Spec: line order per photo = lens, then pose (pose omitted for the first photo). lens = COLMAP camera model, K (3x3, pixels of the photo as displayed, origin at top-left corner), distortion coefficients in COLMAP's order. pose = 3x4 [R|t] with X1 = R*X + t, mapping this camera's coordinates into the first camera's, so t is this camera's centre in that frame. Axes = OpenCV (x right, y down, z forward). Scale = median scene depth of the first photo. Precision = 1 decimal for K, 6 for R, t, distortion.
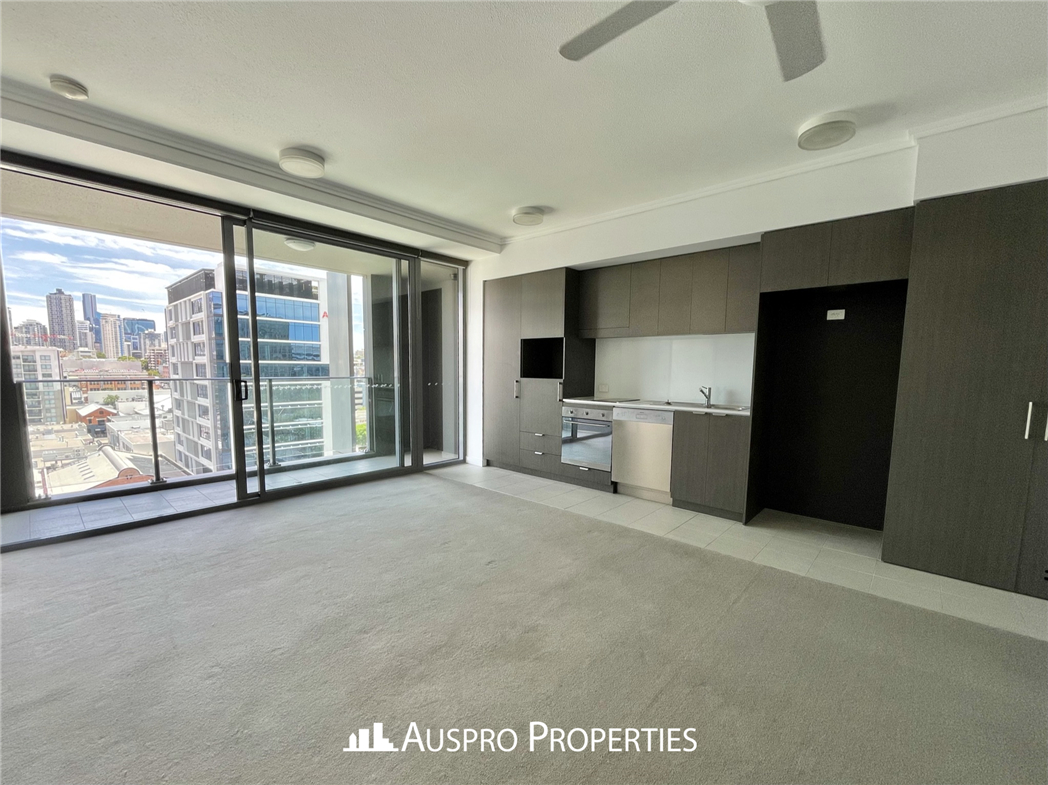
lens RADIAL K [[446.5, 0, 524.2], [0, 446.5, 410.5], [0, 0, 1]] dist [-0.001654, -0.000424]
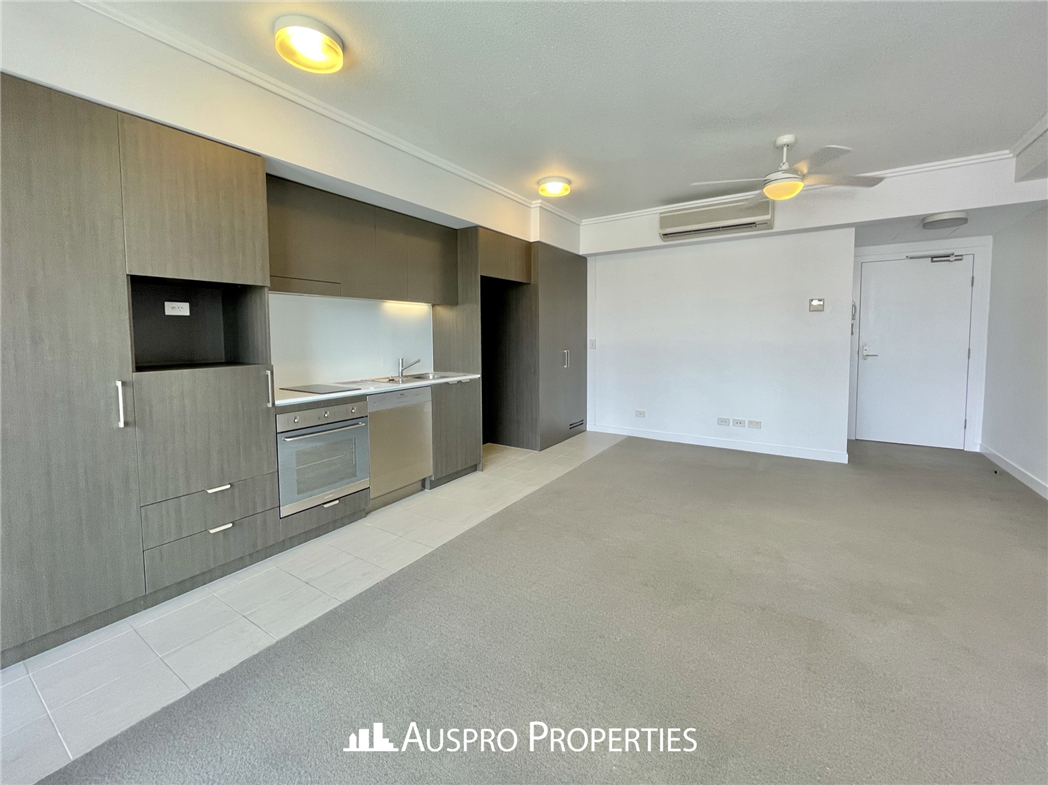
lens RADIAL K [[437.4, 0, 523.2], [0, 437.4, 358.3], [0, 0, 1]] dist [-0.001891, -0.000251]
pose [[-0.149173, -0.064927, 0.986677, -0.480431], [0.101683, 0.991545, 0.080620, -0.089471], [-0.983569, 0.112354, -0.141310, 0.779979]]
